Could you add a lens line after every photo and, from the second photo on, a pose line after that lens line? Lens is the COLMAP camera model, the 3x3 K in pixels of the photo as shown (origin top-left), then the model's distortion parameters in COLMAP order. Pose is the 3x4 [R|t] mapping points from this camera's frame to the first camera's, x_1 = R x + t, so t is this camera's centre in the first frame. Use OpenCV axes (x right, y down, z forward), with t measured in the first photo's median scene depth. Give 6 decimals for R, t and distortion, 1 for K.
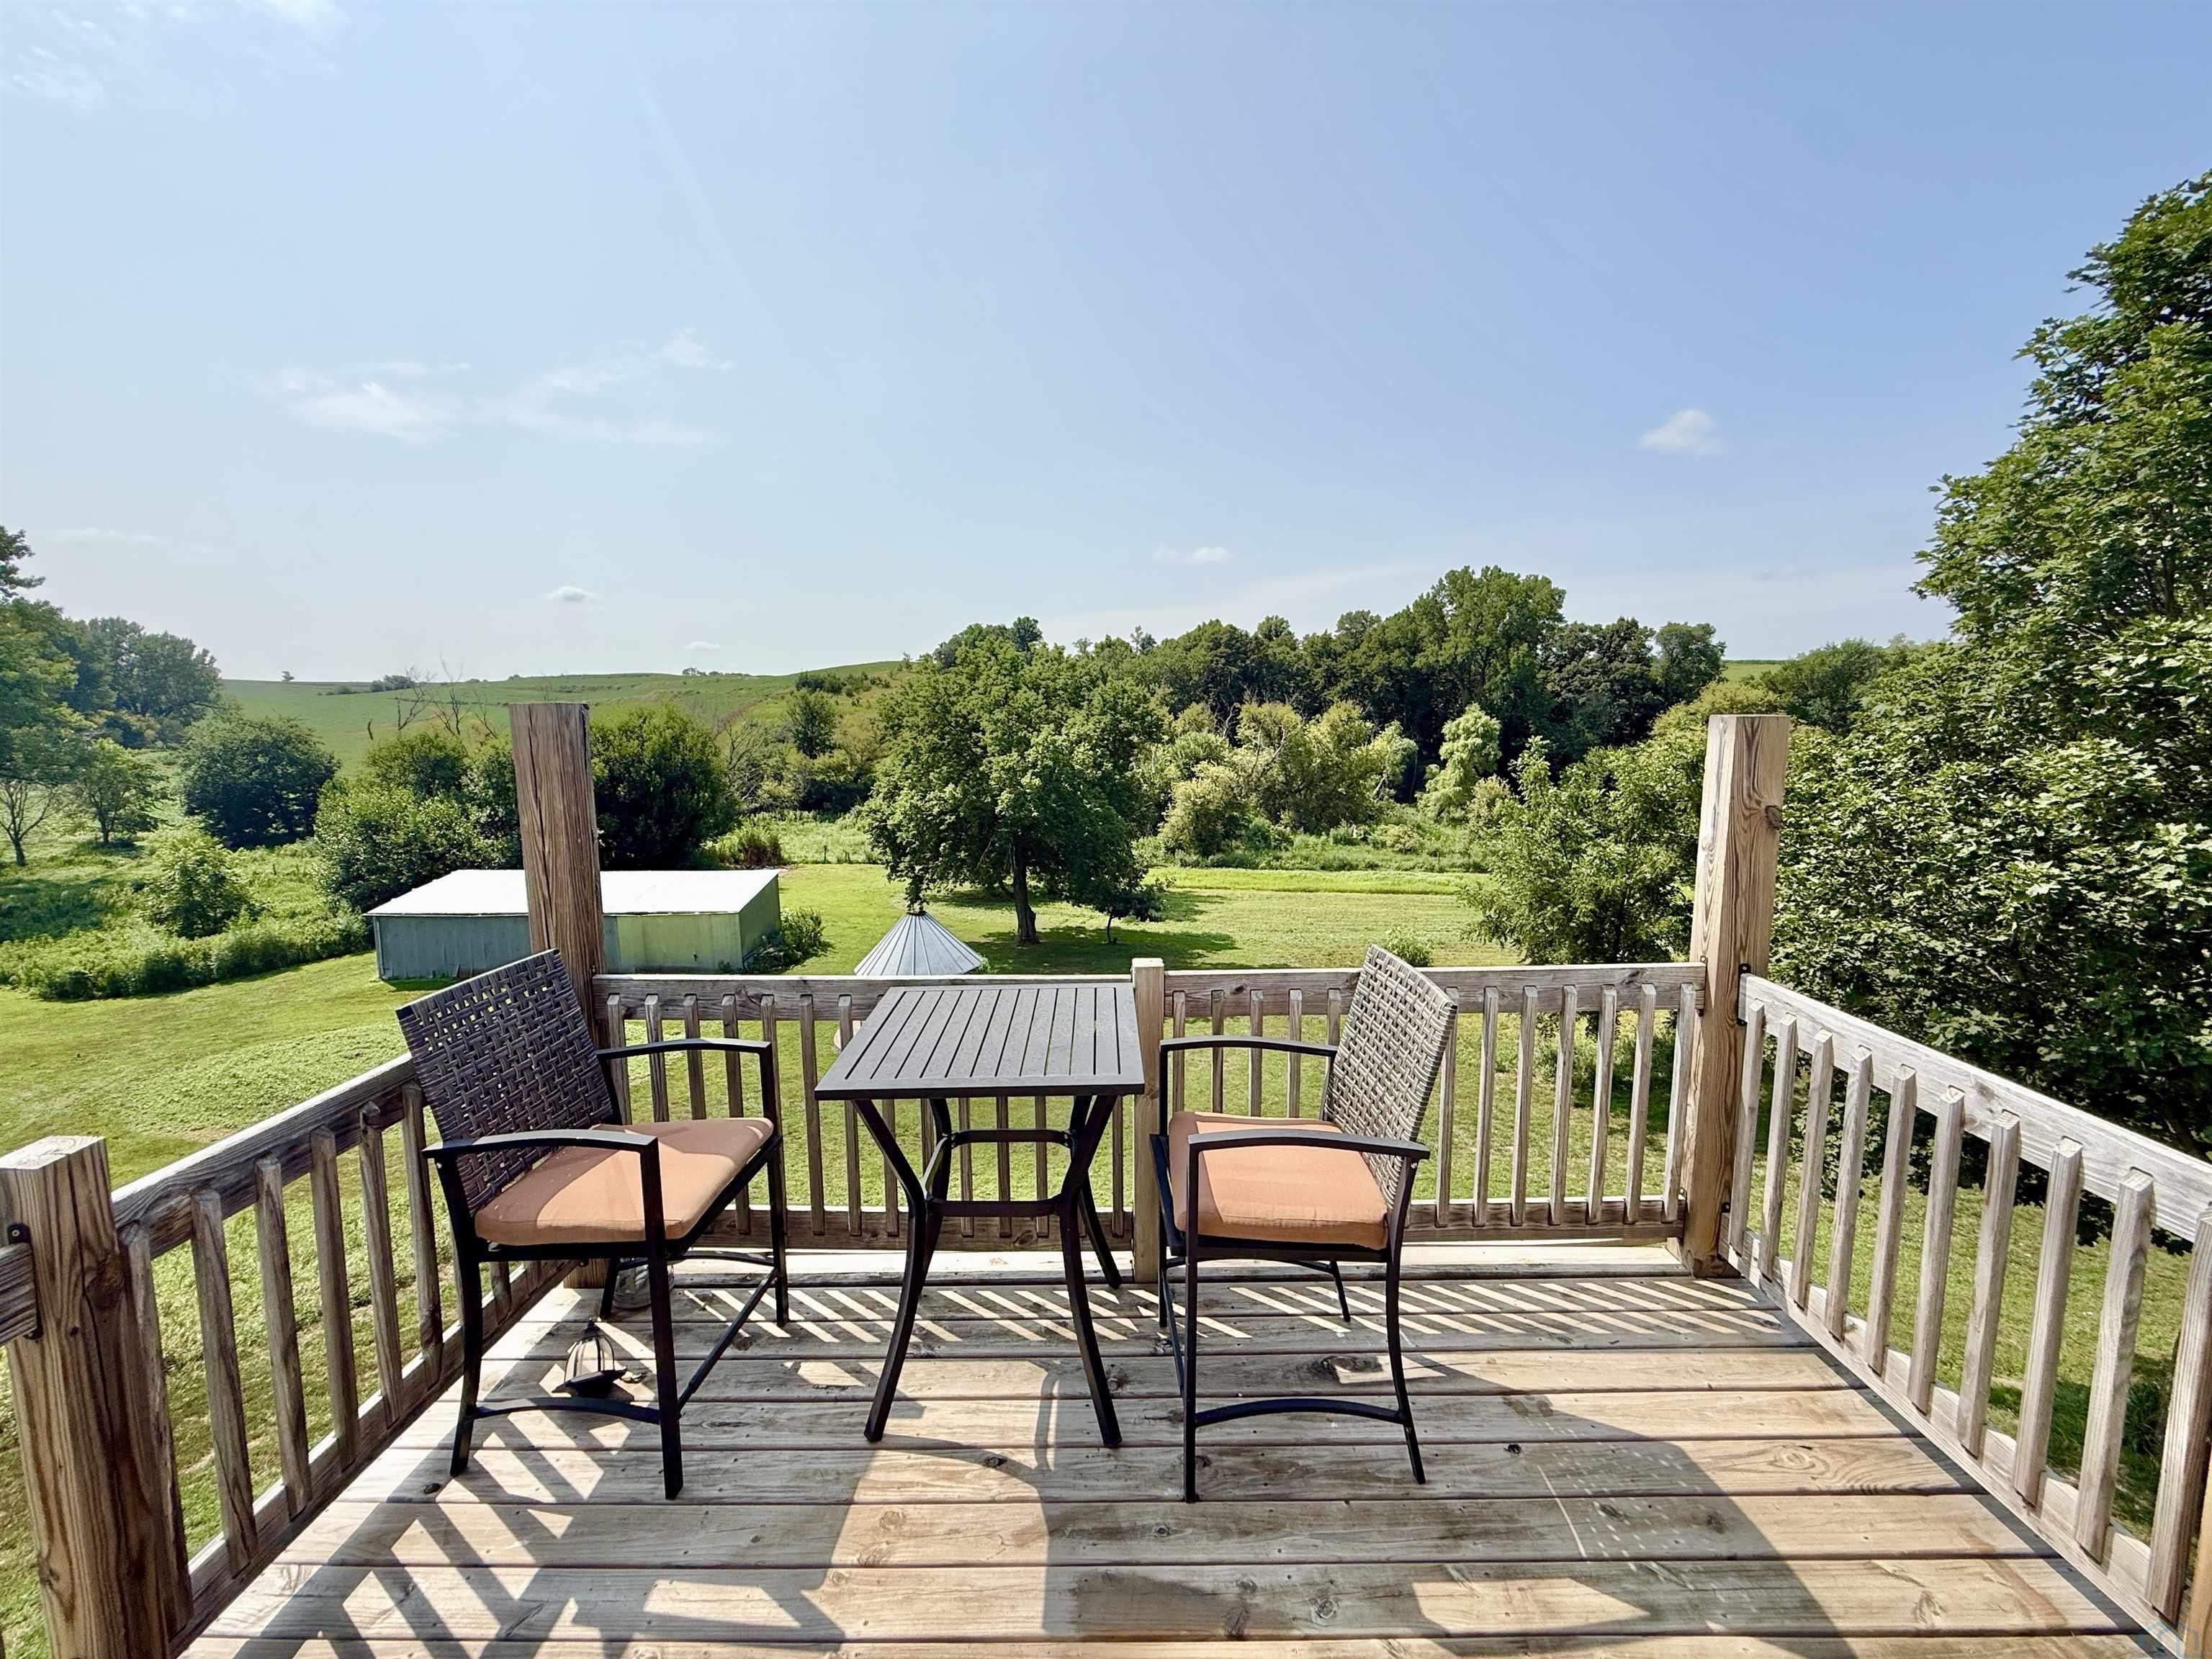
lens RADIAL K [[879.7, 0, 1104.4], [0, 879.7, 830.9], [0, 0, 1]] dist [0.000425, 0.000344]
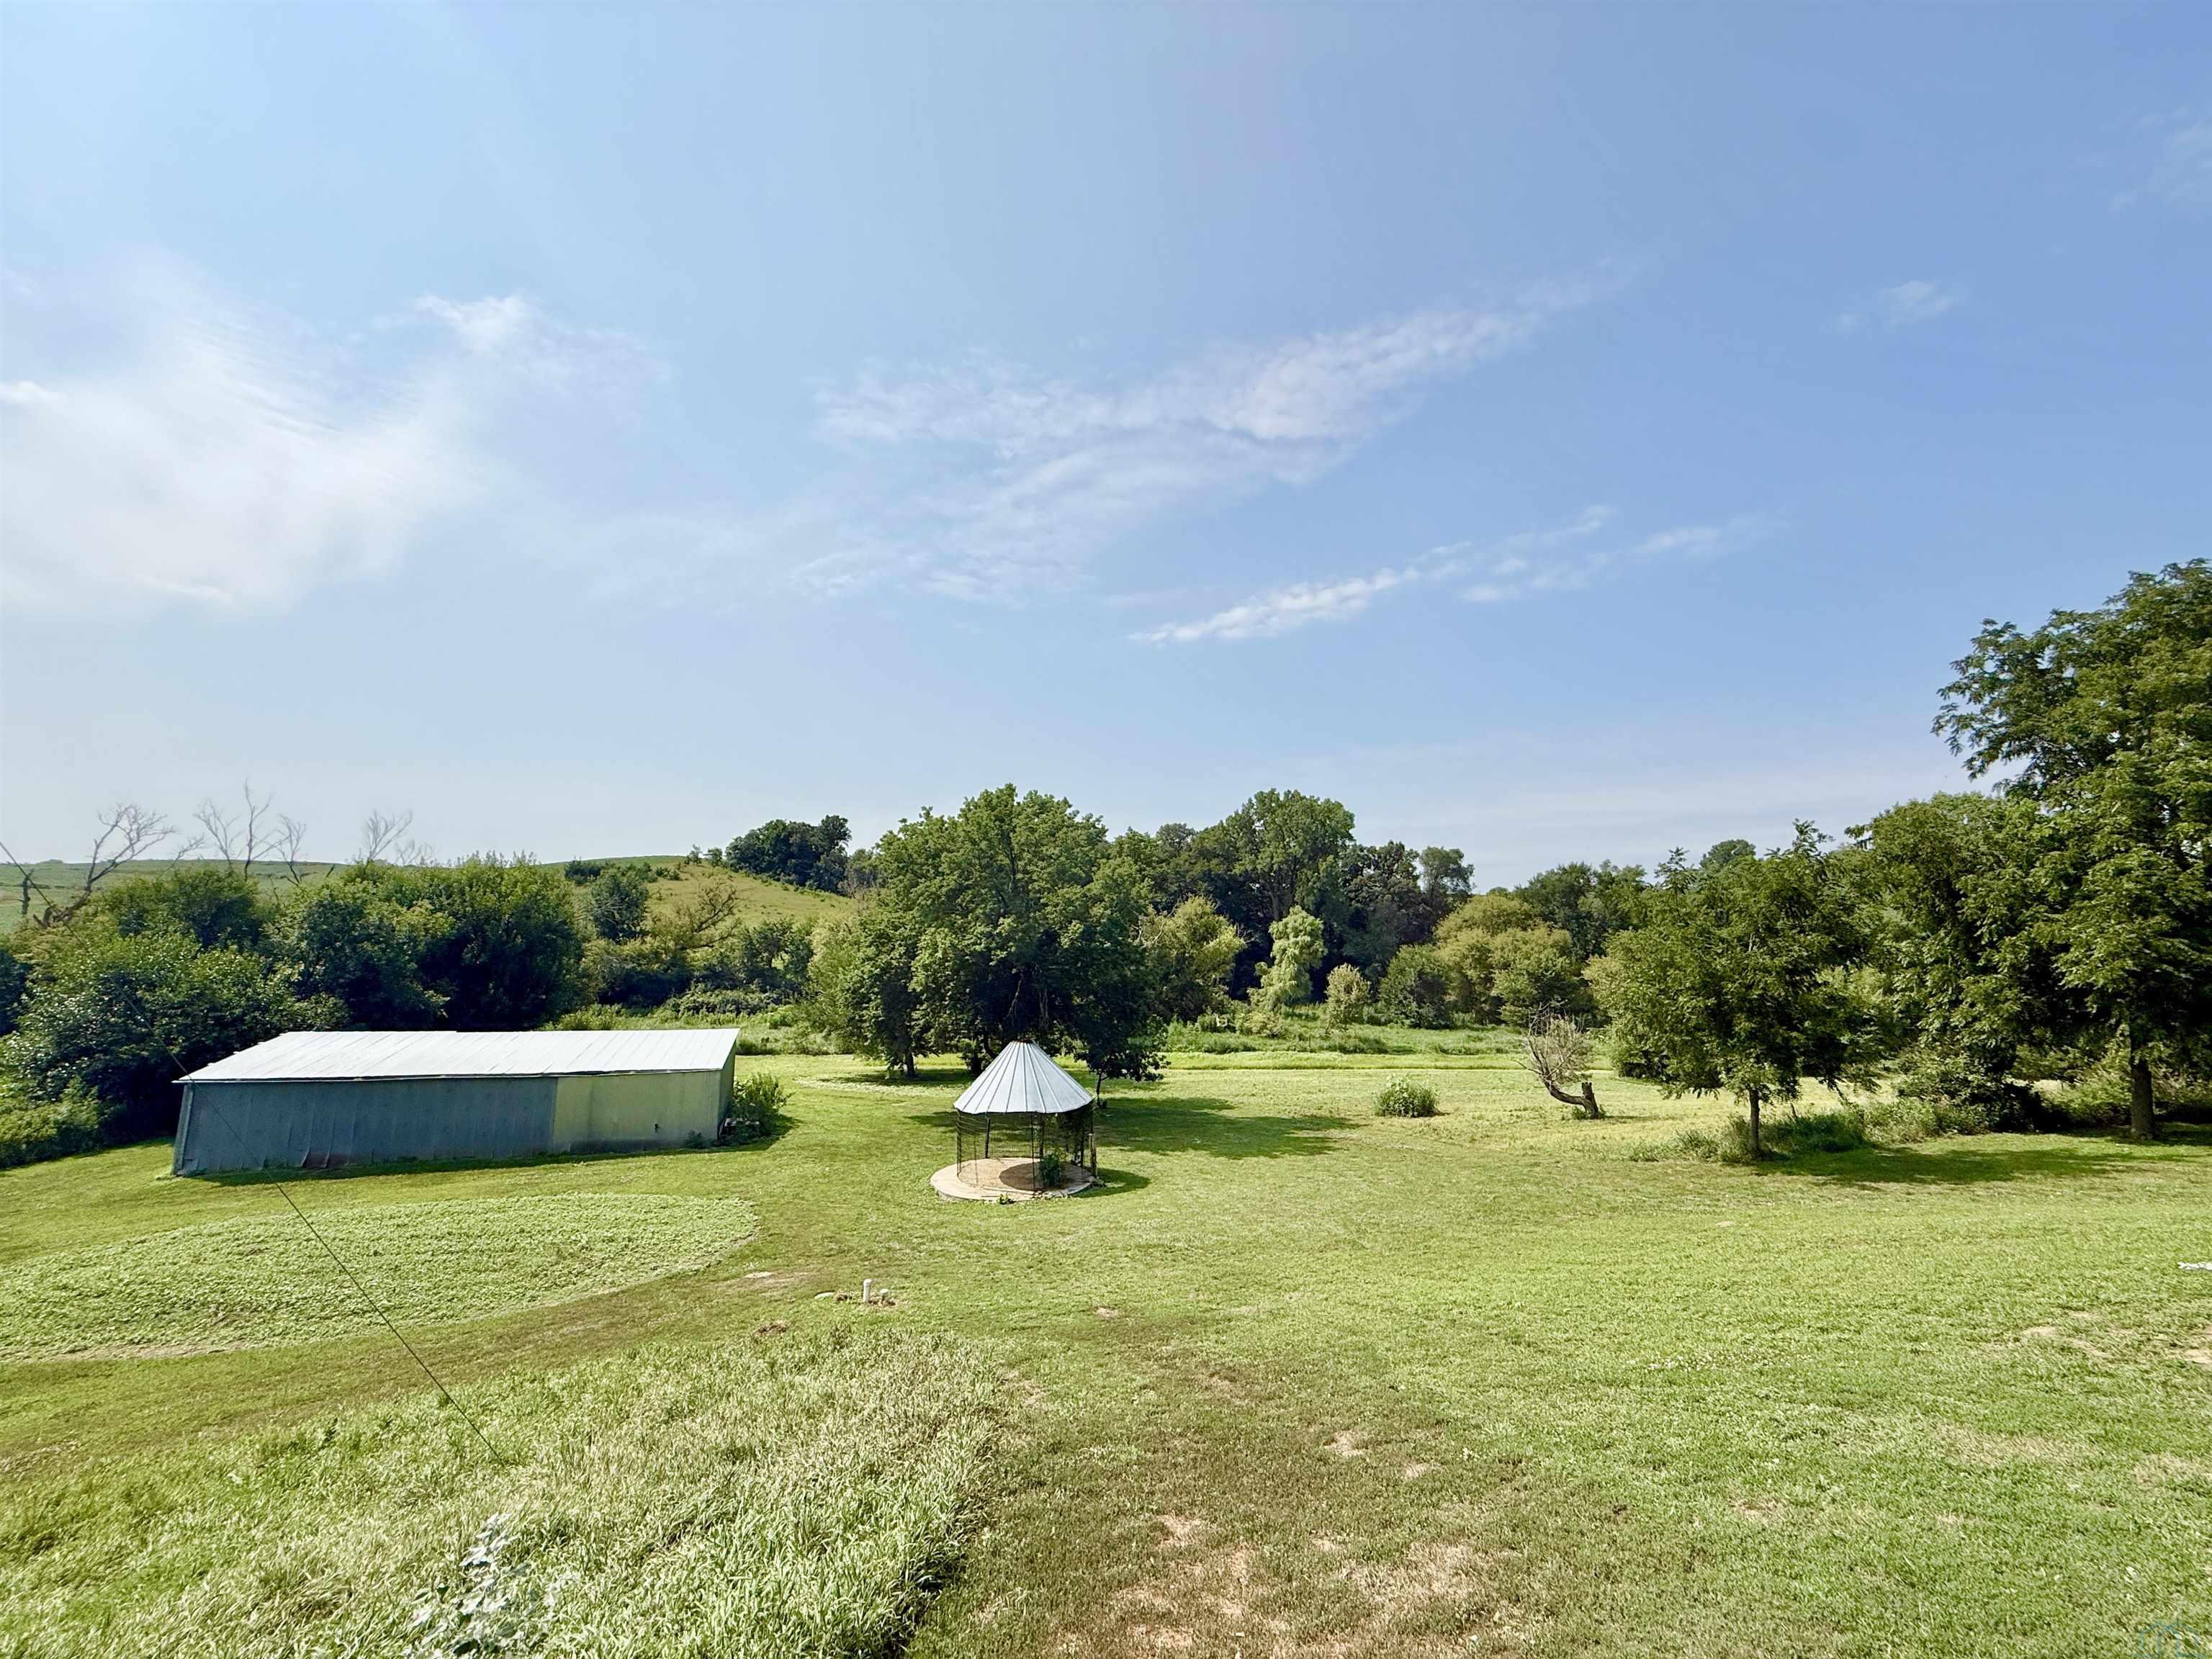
lens RADIAL K [[879.7, 0, 1100.0], [0, 879.7, 827.9], [0, 0, 1]] dist [0.000425, 0.000344]
pose [[0.961161, 0.056417, 0.270160, -0.121512], [0.013414, 0.968177, -0.249906, 0.033332], [-0.275662, 0.243824, 0.929817, 0.018702]]
